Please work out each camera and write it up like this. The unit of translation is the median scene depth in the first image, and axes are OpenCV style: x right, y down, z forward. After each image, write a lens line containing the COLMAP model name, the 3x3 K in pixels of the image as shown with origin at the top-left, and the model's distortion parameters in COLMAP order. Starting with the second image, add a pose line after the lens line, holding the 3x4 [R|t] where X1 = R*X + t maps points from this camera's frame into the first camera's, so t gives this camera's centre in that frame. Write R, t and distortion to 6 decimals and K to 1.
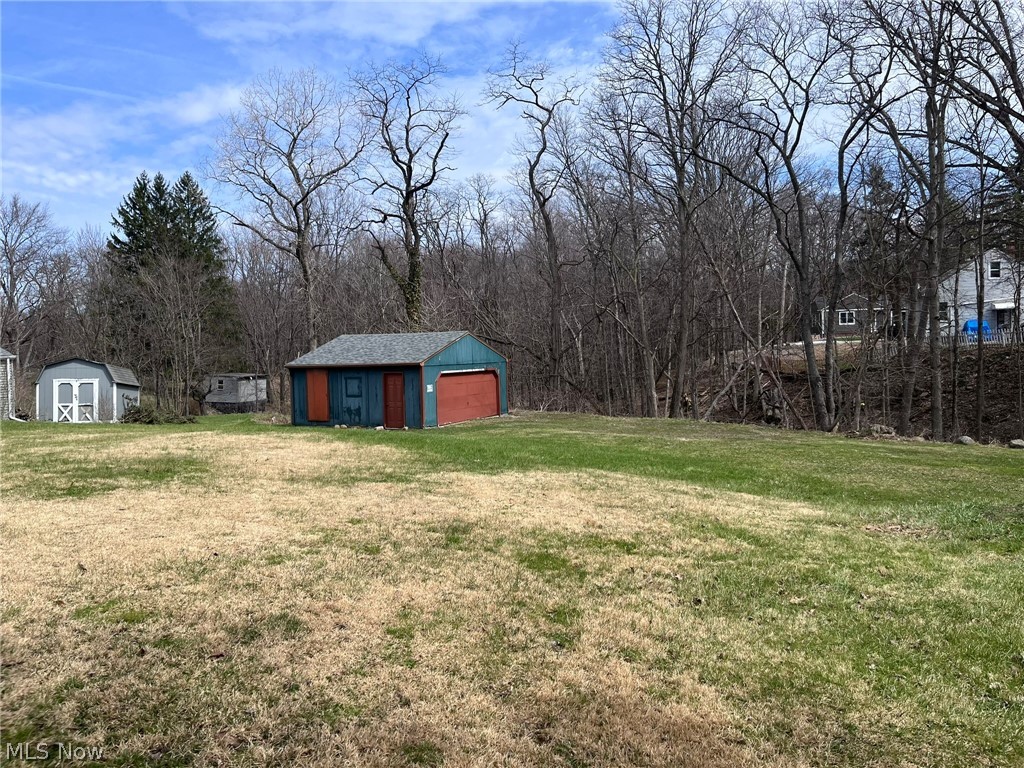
lens RADIAL K [[783.7, 0, 487.7], [0, 783.7, 398.9], [0, 0, 1]] dist [0.077546, -0.100130]
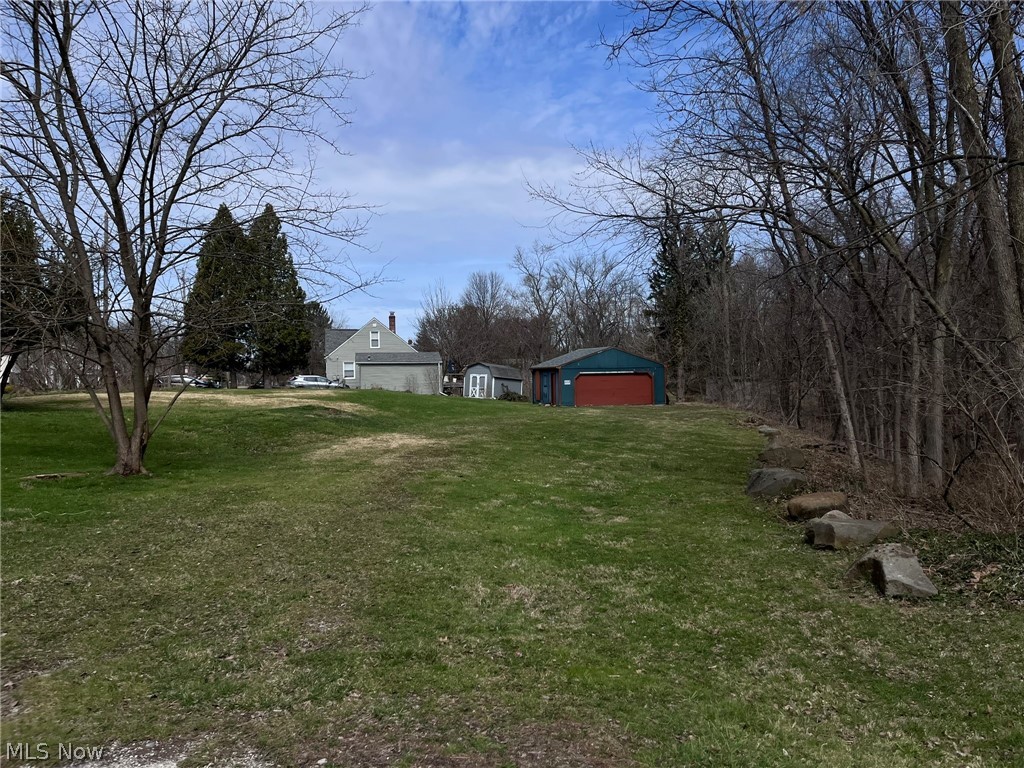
lens RADIAL K [[783.7, 0, 499.3], [0, 783.7, 377.5], [0, 0, 1]] dist [0.077546, -0.100130]
pose [[0.645659, 0.020510, -0.763350, 0.985306], [-0.044551, 0.998948, -0.010842, -0.000135], [0.762325, 0.041008, 0.645894, -0.131966]]
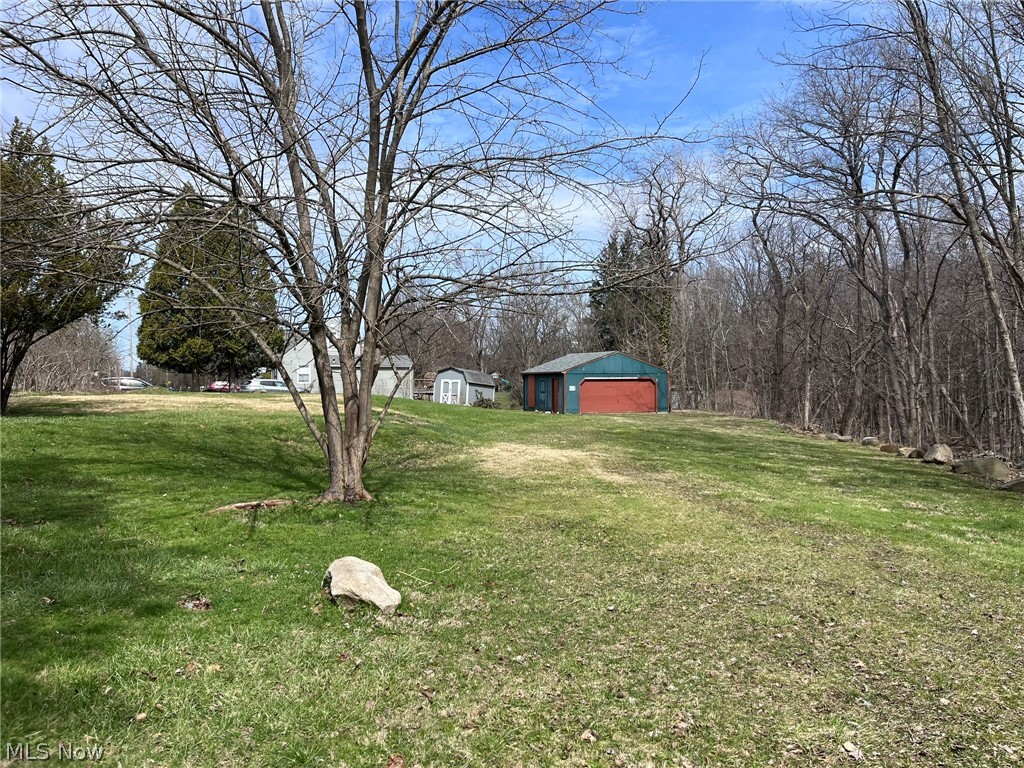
lens RADIAL K [[783.7, 0, 515.2], [0, 783.7, 383.4], [0, 0, 1]] dist [0.077546, -0.100130]
pose [[0.751599, 0.024302, -0.659172, 0.780134], [-0.051136, 0.998460, -0.021496, 0.014043], [0.657635, 0.049864, 0.751685, -0.193378]]
